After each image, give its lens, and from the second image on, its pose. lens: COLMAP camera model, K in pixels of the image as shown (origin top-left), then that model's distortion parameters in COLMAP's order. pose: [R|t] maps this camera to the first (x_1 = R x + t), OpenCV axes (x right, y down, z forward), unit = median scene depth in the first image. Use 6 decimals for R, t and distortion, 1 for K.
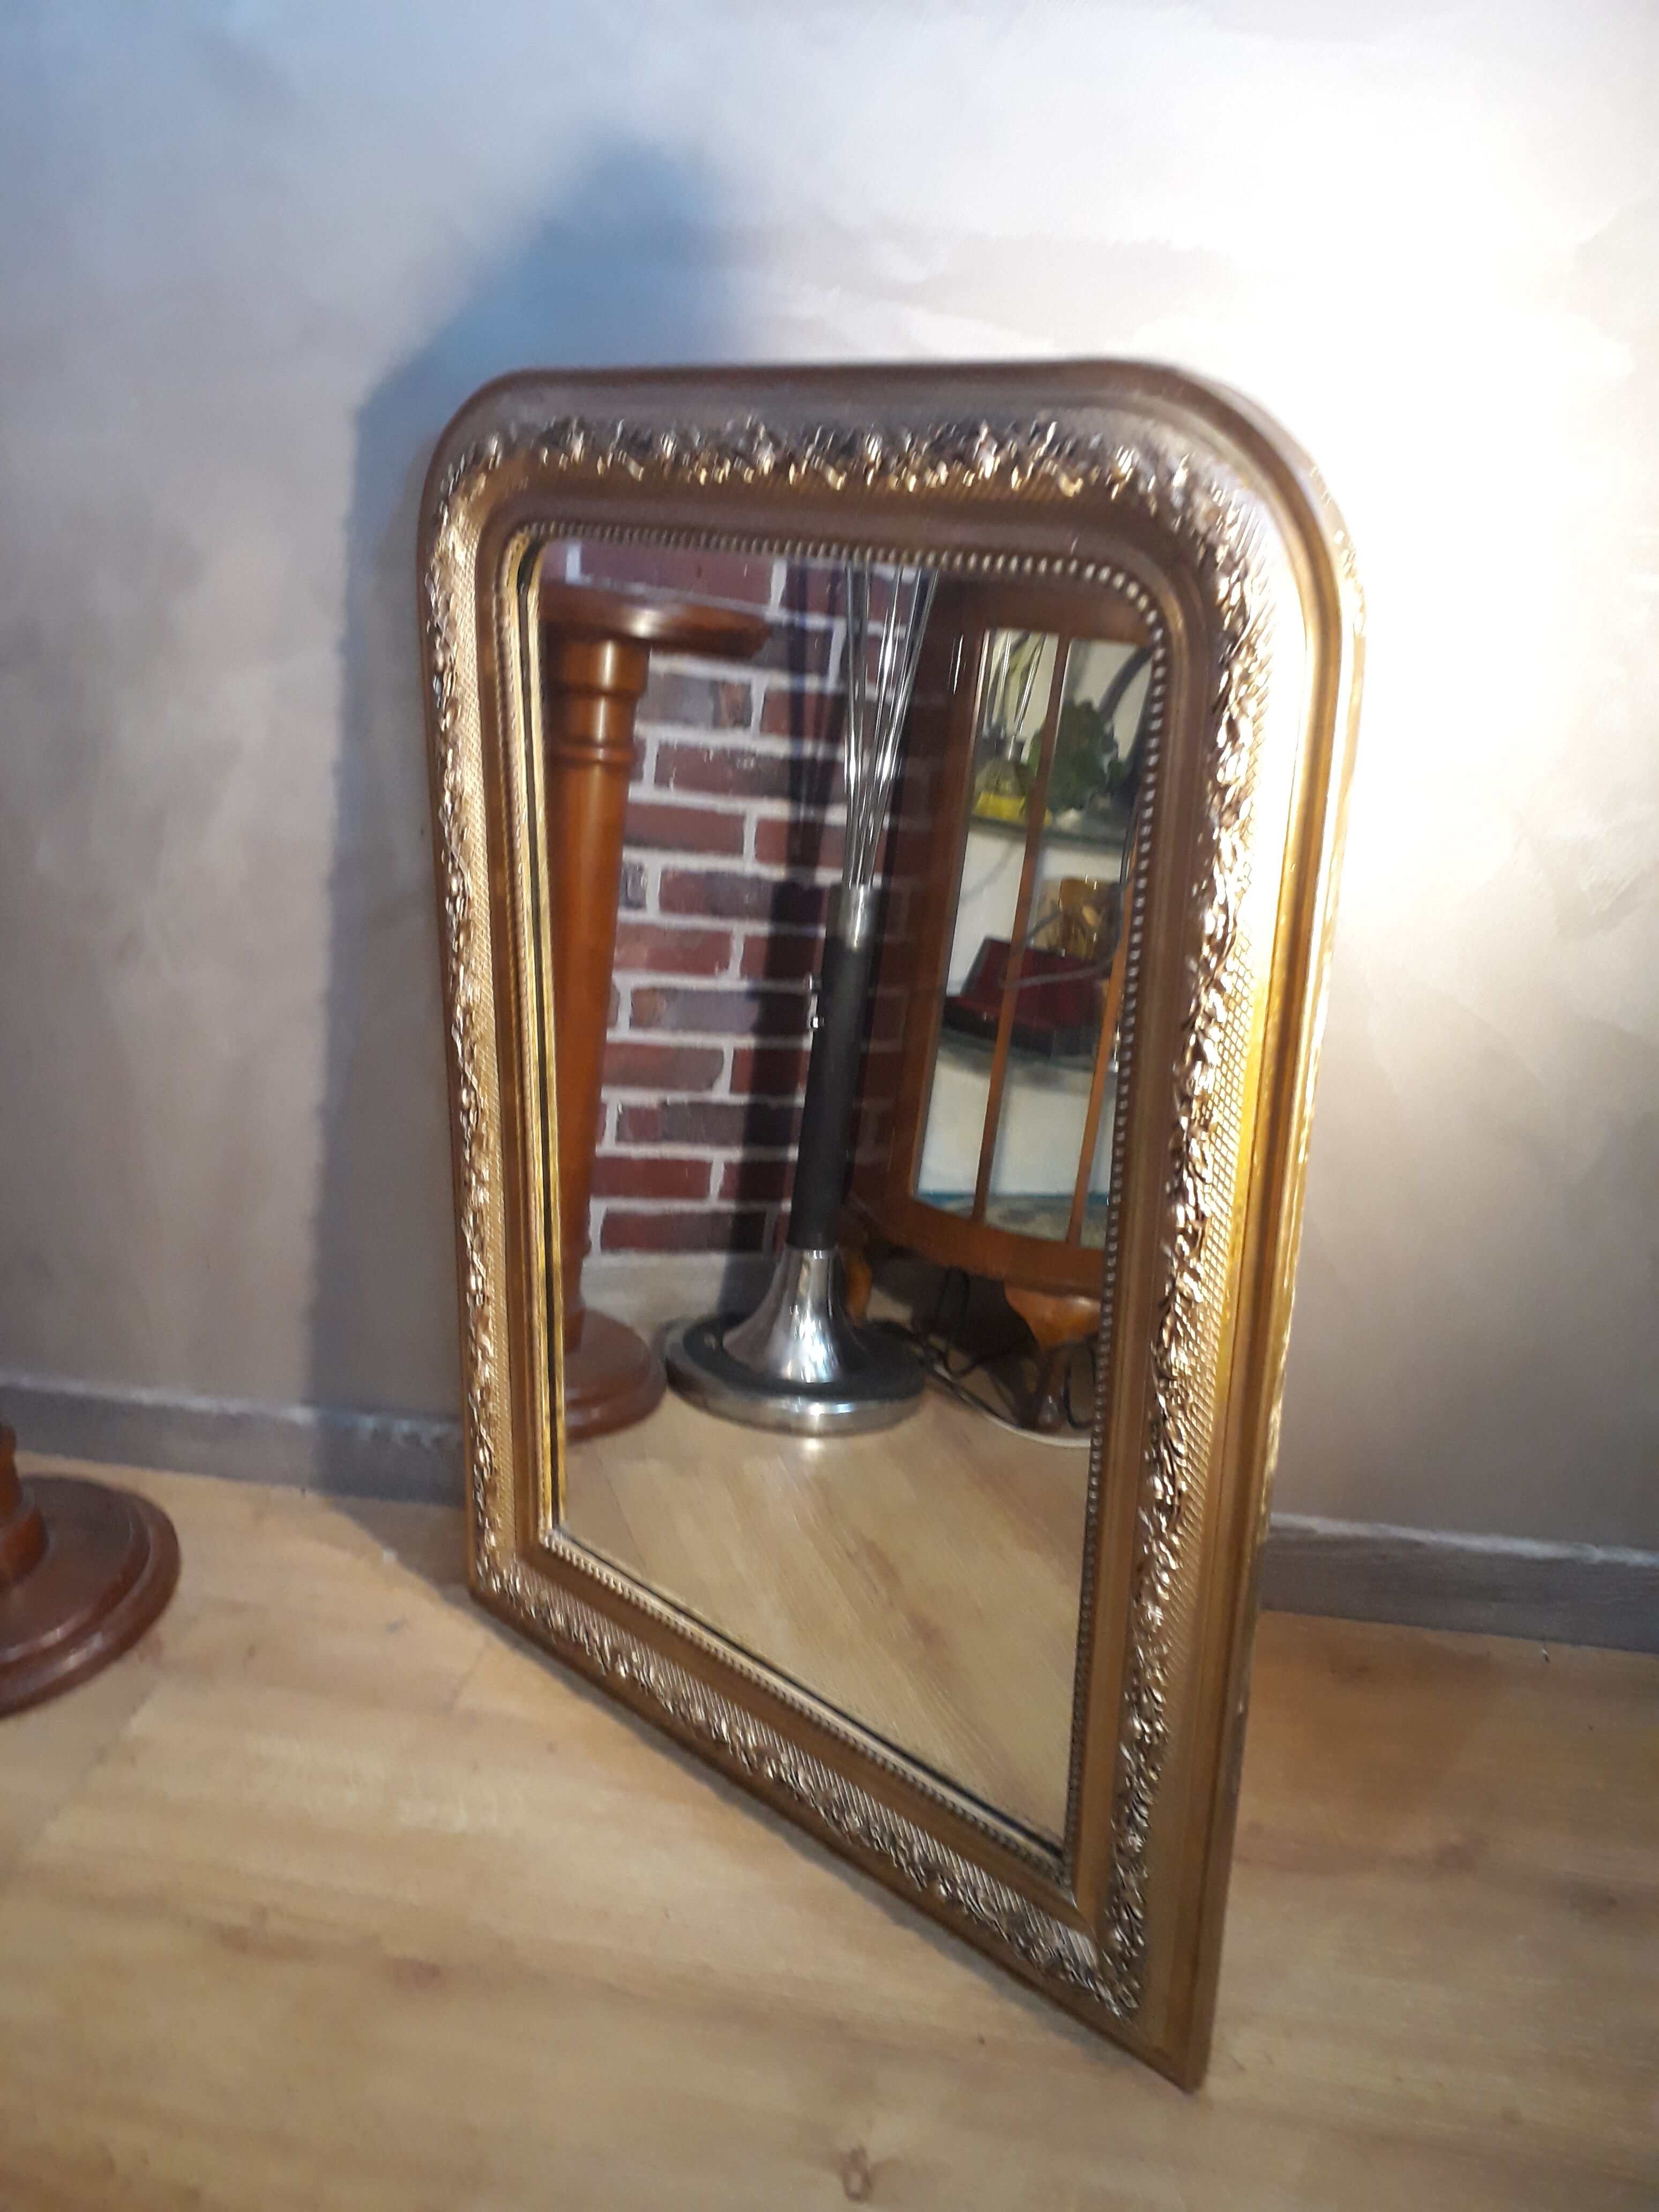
lens RADIAL K [[1758.6, 0, 831.0], [0, 1758.6, 1100.8], [0, 0, 1]] dist [-0.009564, -0.005359]
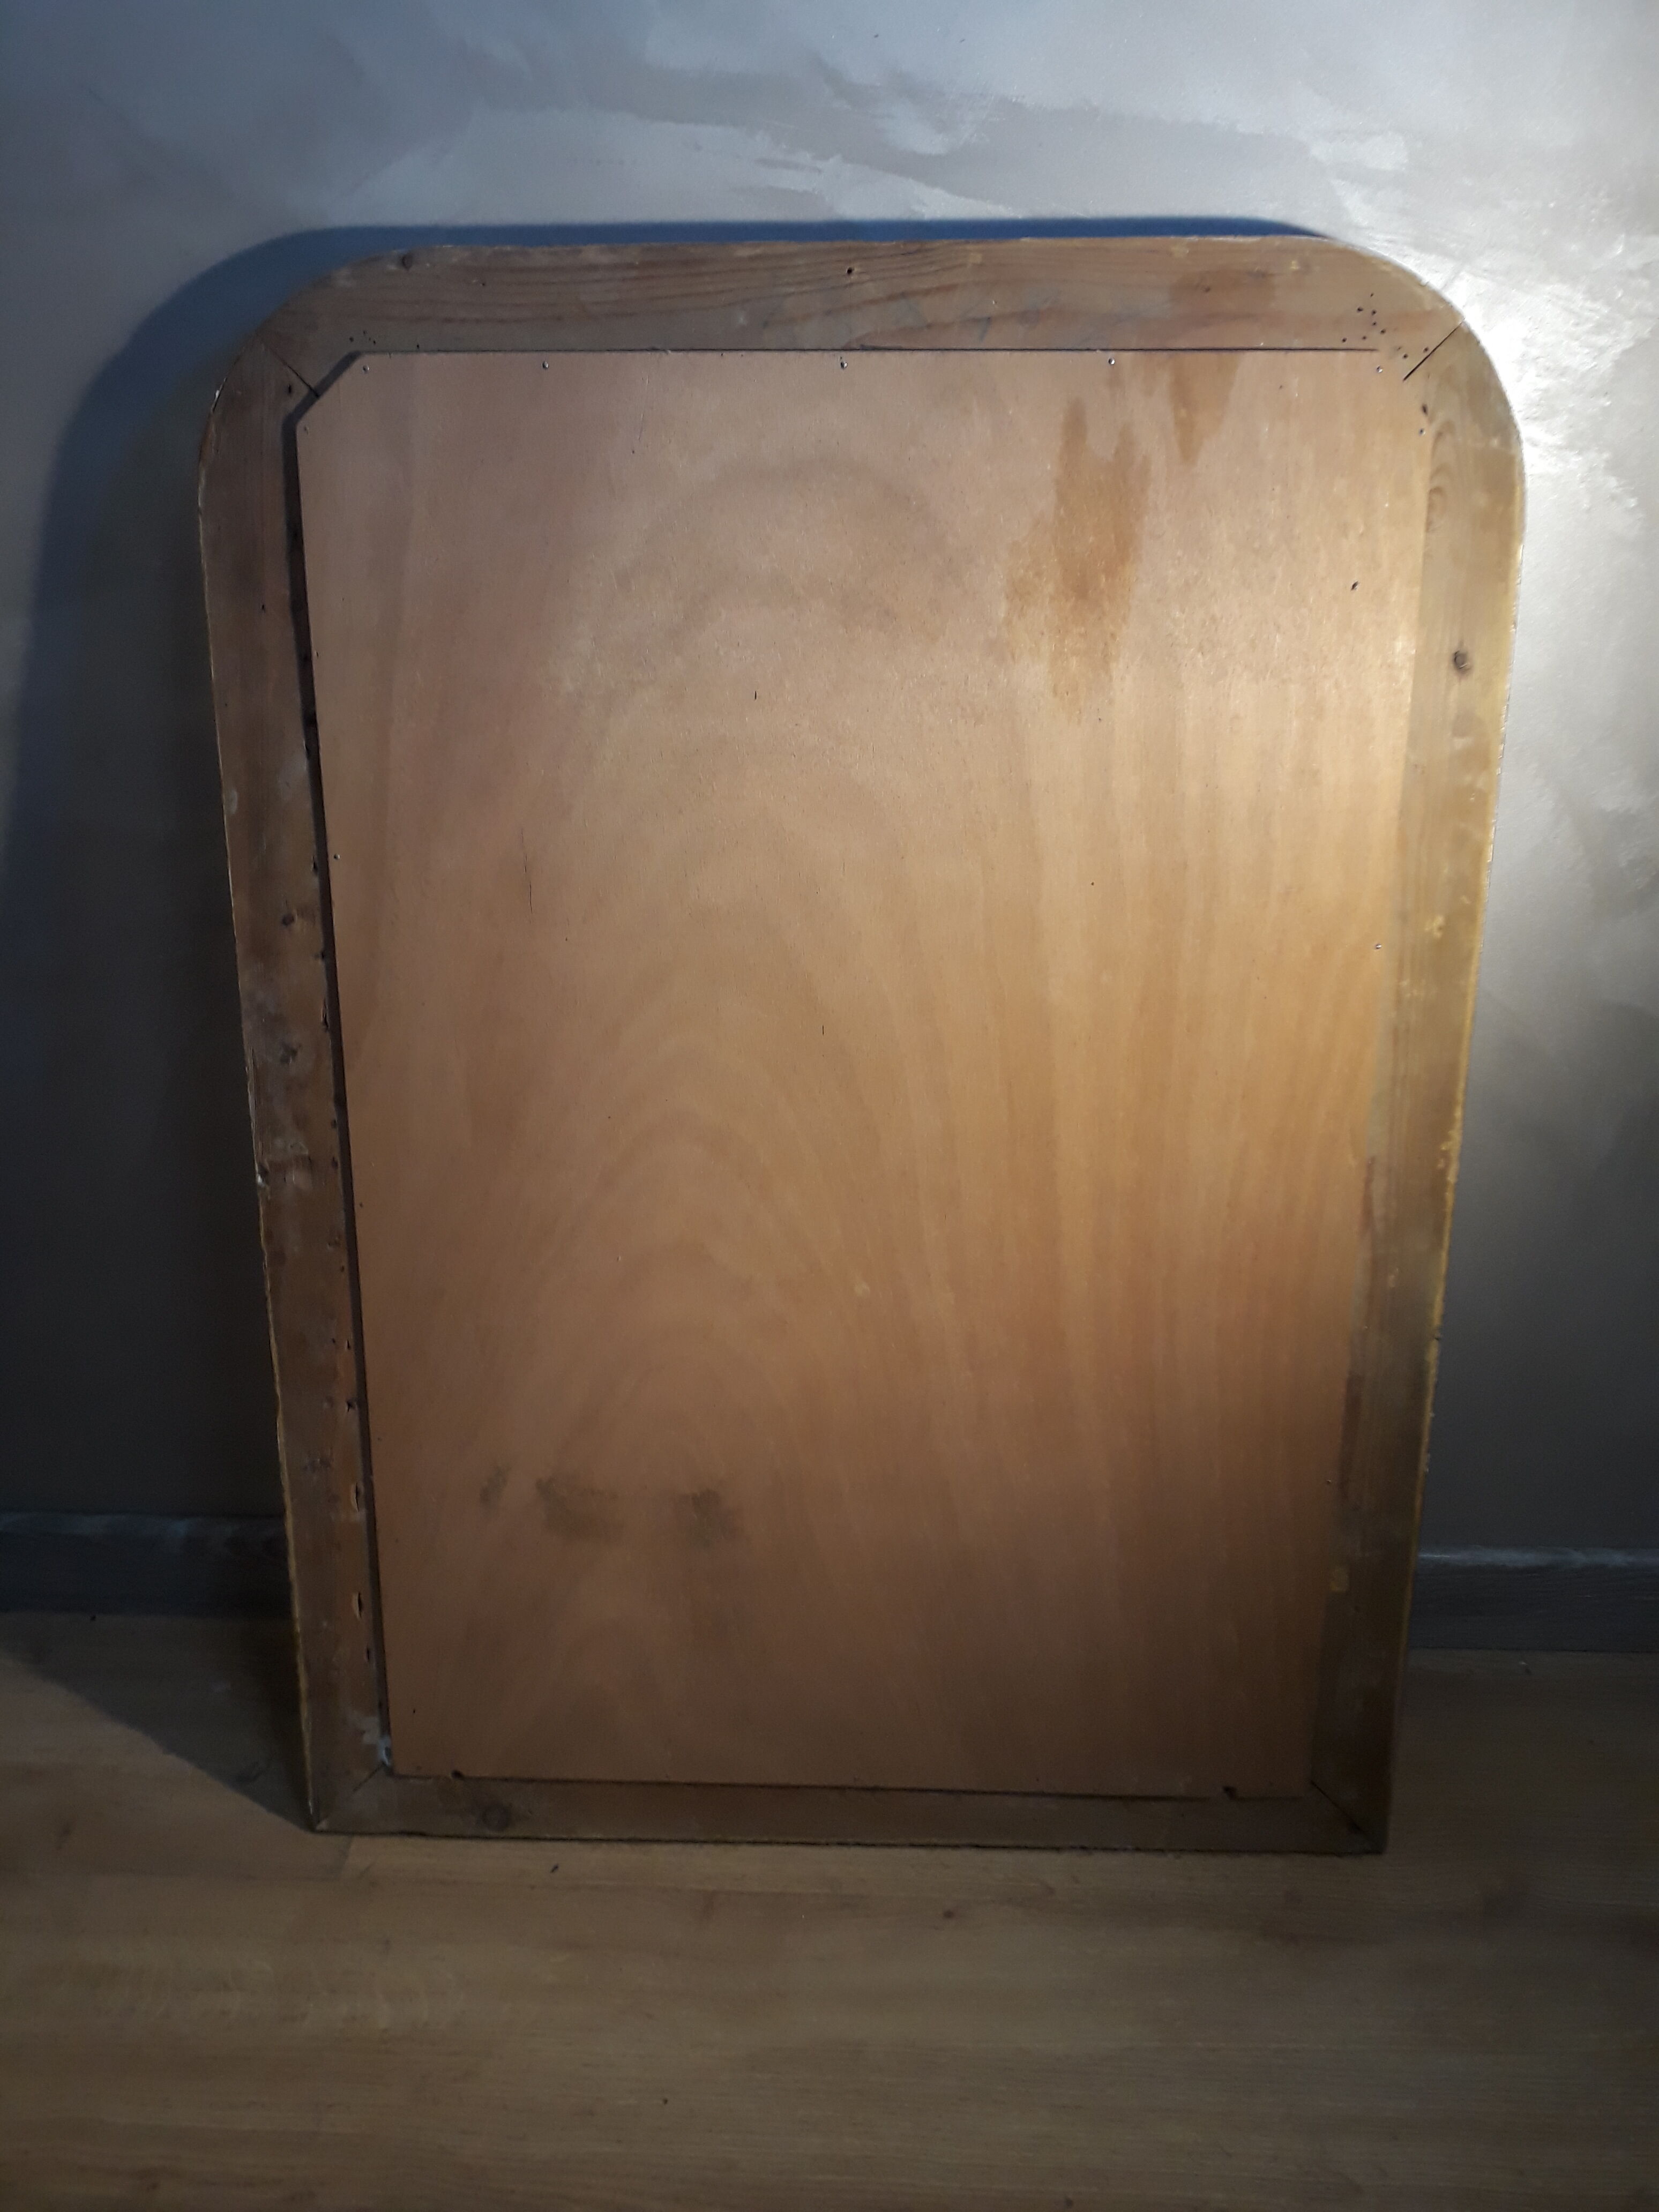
lens RADIAL K [[1758.6, 0, 812.3], [0, 1758.6, 1099.8], [0, 0, 1]] dist [-0.009564, -0.005359]
pose [[0.976683, -0.042619, 0.210411, -0.167882], [0.040860, 0.999084, 0.012706, -0.022030], [-0.210760, -0.003812, 0.977530, 0.154881]]
